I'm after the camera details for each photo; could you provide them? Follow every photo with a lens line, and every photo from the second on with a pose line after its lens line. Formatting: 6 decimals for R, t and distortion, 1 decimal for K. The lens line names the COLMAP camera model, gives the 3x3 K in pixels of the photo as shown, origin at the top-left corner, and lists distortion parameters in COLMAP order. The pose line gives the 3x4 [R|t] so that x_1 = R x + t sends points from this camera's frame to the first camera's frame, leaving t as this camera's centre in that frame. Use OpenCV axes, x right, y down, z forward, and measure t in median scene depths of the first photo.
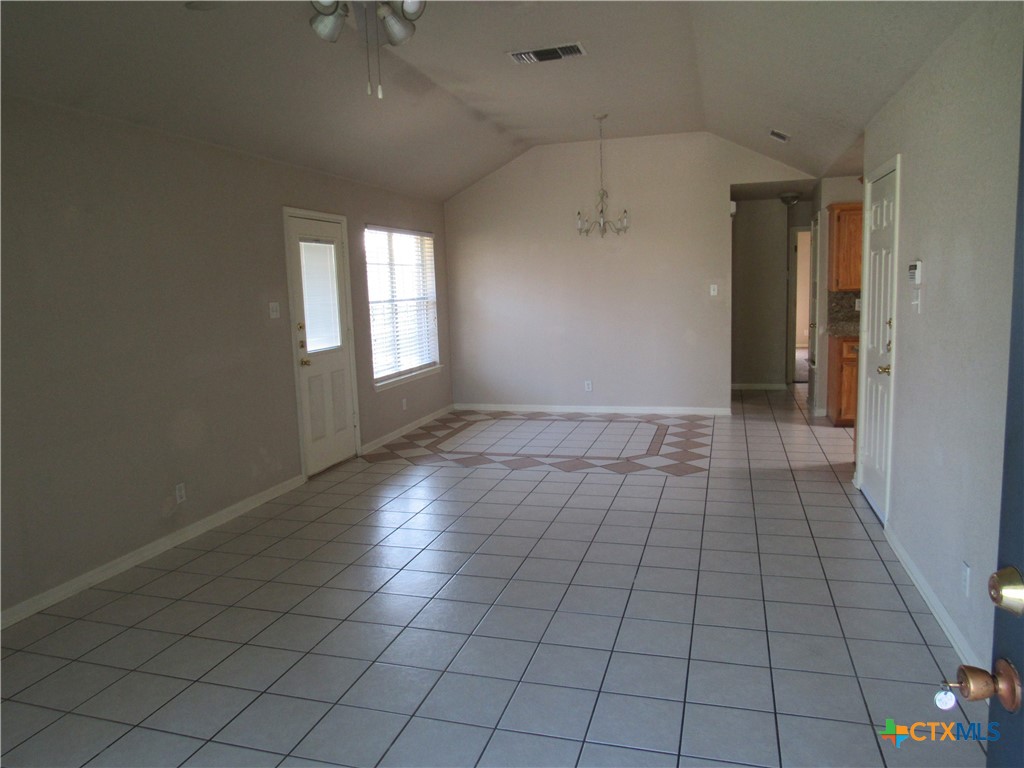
lens RADIAL K [[730.8, 0, 512.0], [0, 730.8, 384.0], [0, 0, 1]] dist [-0.030600, 0.008205]
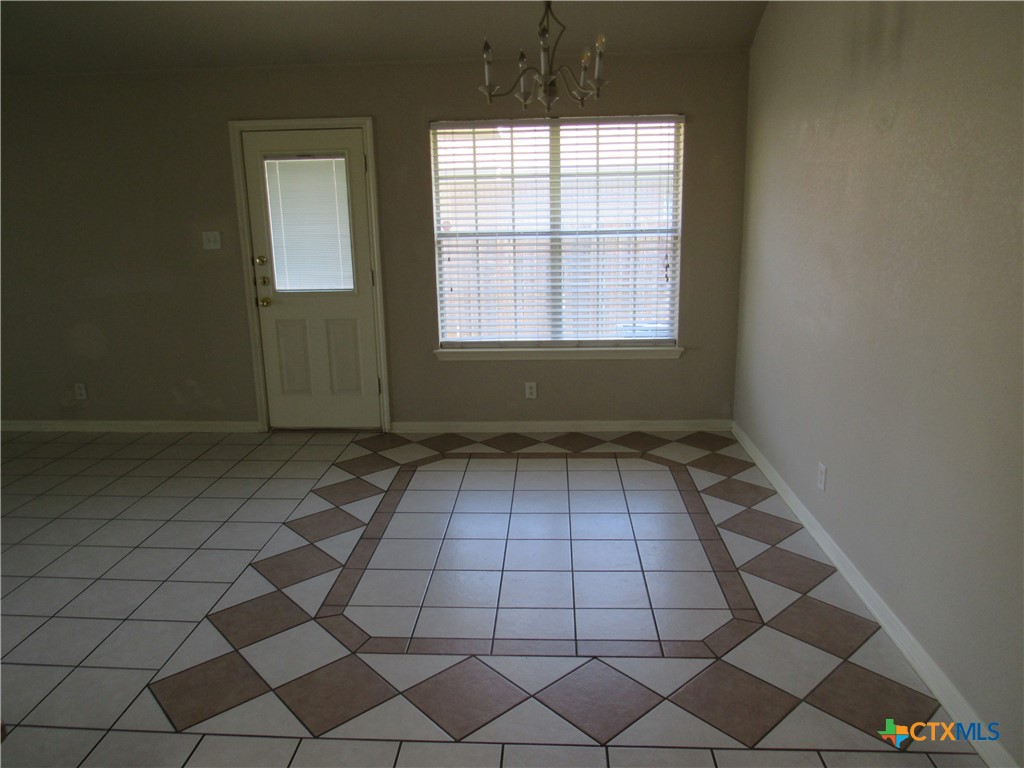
lens RADIAL K [[730.8, 0, 512.0], [0, 730.8, 384.0], [0, 0, 1]] dist [-0.030600, 0.008205]
pose [[0.226088, 0.260578, -0.938607, 0.586075], [-0.121033, 0.963604, 0.238364, -0.166129], [0.966558, 0.059712, 0.249398, 0.996624]]
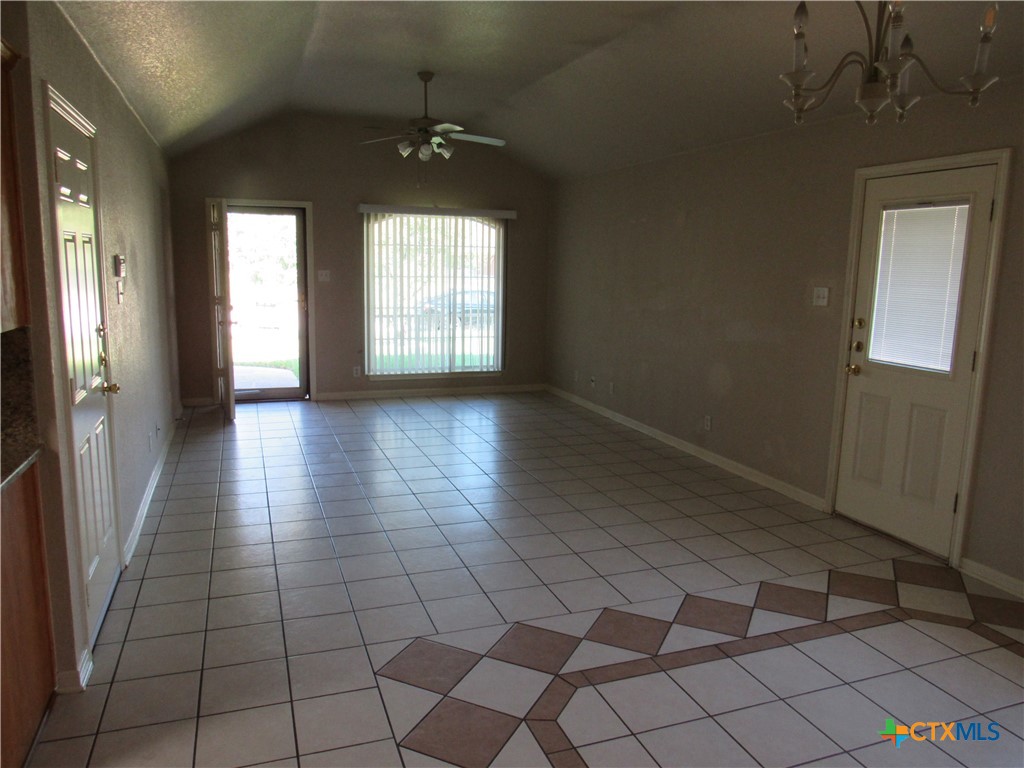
lens RADIAL K [[730.8, 0, 512.0], [0, 730.8, 384.0], [0, 0, 1]] dist [-0.030600, 0.008205]
pose [[-0.803995, 0.112291, -0.583938, 0.422900], [-0.074708, 0.955152, 0.286537, -0.192684], [0.589925, 0.273999, -0.759548, 1.273498]]
